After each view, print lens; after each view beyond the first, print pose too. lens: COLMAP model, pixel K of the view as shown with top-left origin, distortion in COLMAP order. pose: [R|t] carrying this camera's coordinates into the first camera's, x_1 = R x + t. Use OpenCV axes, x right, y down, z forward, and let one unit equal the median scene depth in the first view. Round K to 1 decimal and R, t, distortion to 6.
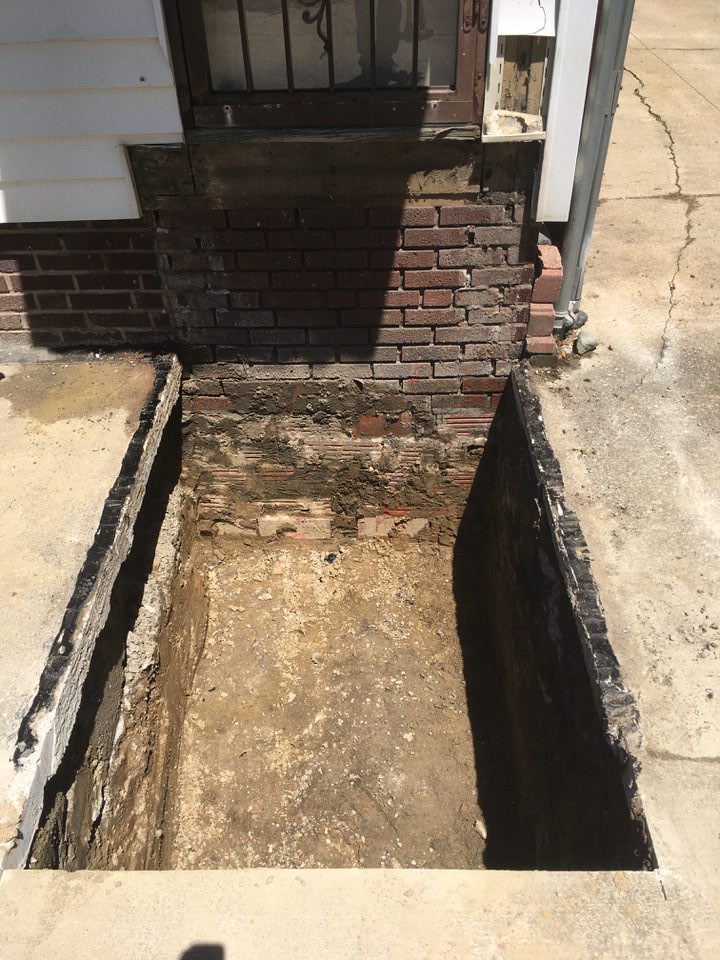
lens RADIAL K [[817.5, 0, 360.0], [0, 817.5, 480.0], [0, 0, 1]] dist [0.065075, -0.121843]
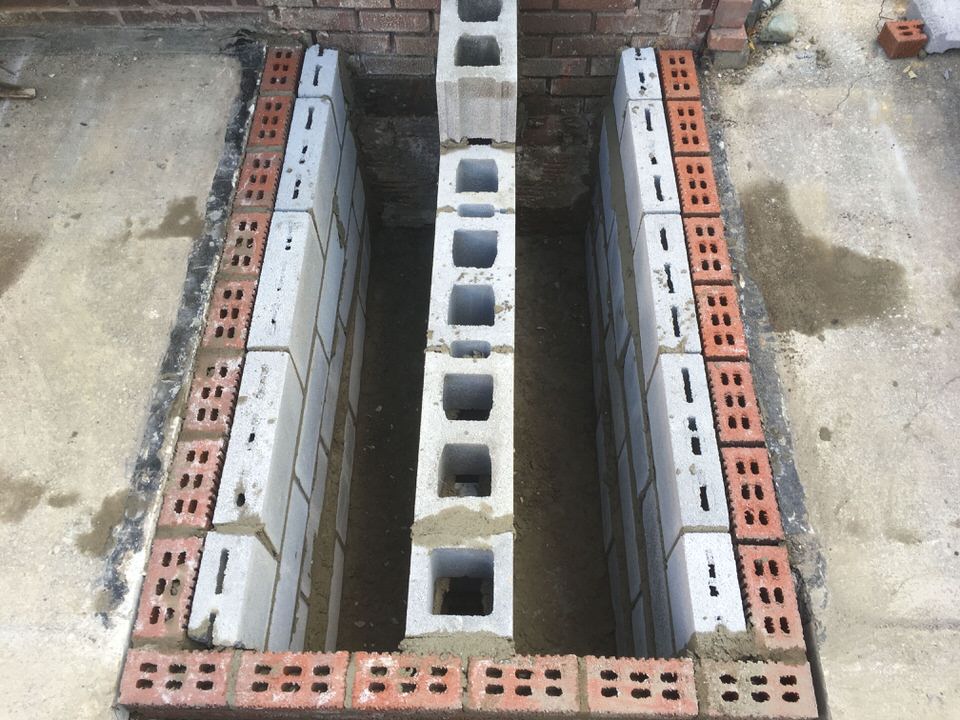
lens RADIAL K [[817.5, 0, 480.0], [0, 817.5, 360.0], [0, 0, 1]] dist [0.065075, -0.121843]
pose [[0.999830, 0.015882, 0.009327, -0.021553], [-0.017967, 0.952437, 0.304207, -0.108467], [-0.004052, -0.304323, 0.952560, 0.152256]]
